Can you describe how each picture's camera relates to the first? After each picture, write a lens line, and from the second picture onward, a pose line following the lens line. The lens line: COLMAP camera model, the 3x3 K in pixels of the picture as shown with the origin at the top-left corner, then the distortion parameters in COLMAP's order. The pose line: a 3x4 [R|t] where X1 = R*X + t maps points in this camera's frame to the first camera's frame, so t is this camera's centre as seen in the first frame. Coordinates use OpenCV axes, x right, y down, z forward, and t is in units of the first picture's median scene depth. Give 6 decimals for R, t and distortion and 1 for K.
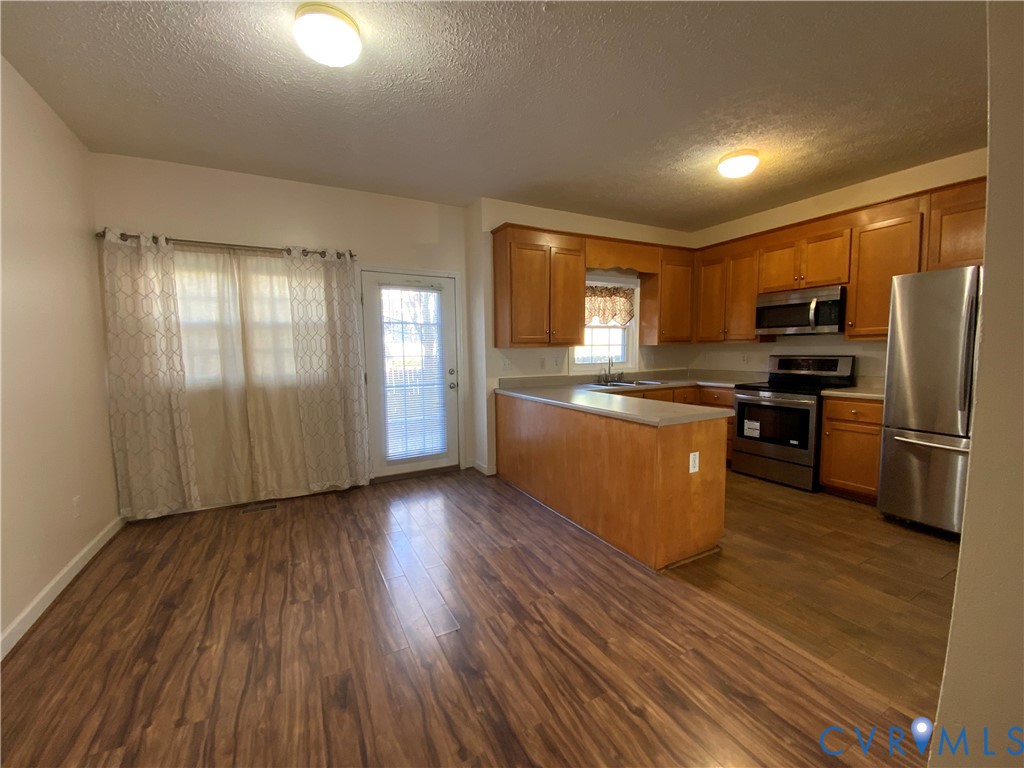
lens RADIAL K [[428.0, 0, 510.2], [0, 428.0, 383.6], [0, 0, 1]] dist [0.010905, -0.000438]
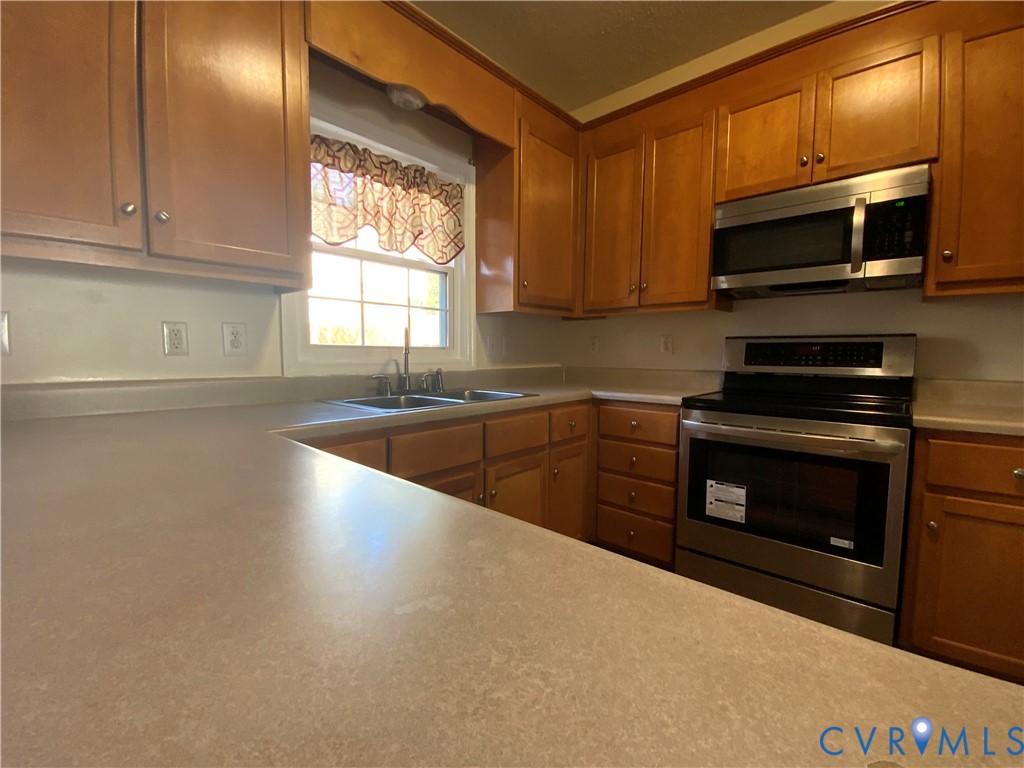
lens RADIAL K [[428.0, 0, 510.2], [0, 428.0, 383.6], [0, 0, 1]] dist [0.010905, -0.000438]
pose [[0.940330, -0.005596, 0.340217, 0.185165], [0.007628, 0.999960, -0.004637, -0.010045], [-0.340178, 0.006955, 0.940335, 0.574109]]
